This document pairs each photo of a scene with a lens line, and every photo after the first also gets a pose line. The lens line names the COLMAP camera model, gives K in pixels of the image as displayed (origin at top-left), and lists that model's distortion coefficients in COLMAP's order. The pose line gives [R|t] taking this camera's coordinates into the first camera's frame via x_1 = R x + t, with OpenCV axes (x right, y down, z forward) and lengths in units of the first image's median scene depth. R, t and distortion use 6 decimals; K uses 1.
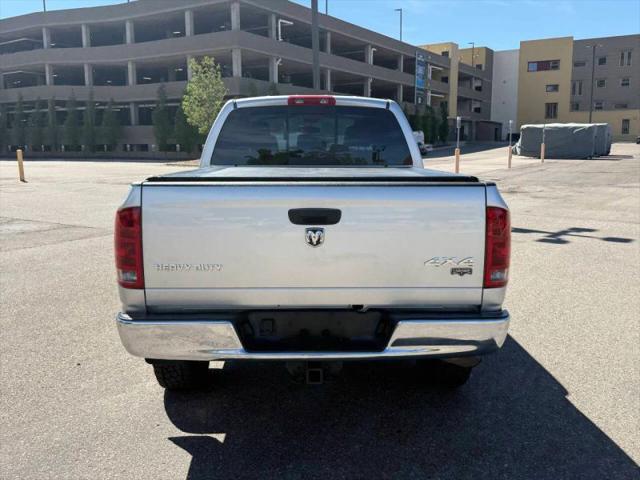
lens RADIAL K [[592.0, 0, 320.0], [0, 592.0, 240.0], [0, 0, 1]] dist [0.087610, -0.162046]
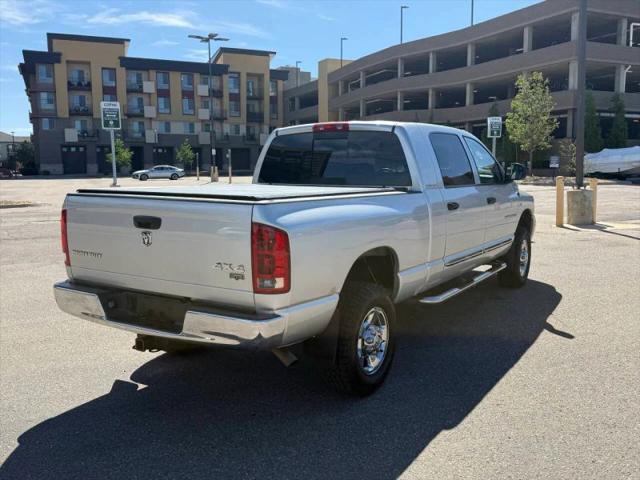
lens RADIAL K [[592.0, 0, 320.0], [0, 592.0, 240.0], [0, 0, 1]] dist [0.087610, -0.162046]
pose [[0.830541, 0.067666, -0.552832, 0.065477], [-0.083307, 0.996519, -0.003182, -0.001833], [0.550692, 0.048698, 0.833287, 0.007295]]
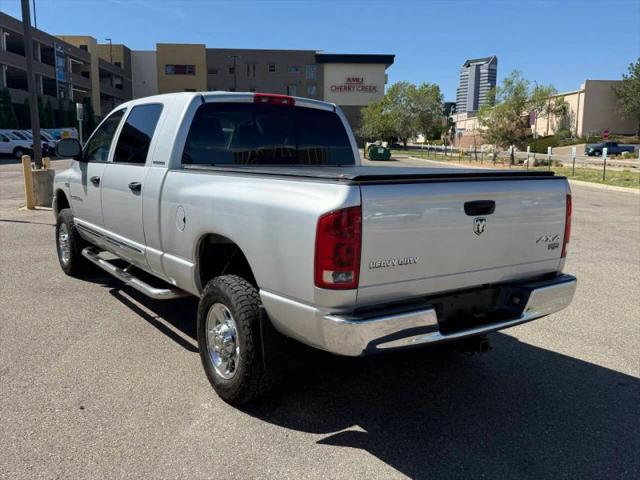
lens RADIAL K [[592.0, 0, 320.0], [0, 592.0, 240.0], [0, 0, 1]] dist [0.087610, -0.162046]
pose [[0.827661, -0.070254, 0.556814, -0.057402], [0.070046, 0.997307, 0.021714, -0.001536], [-0.556840, 0.021031, 0.830353, 0.013656]]
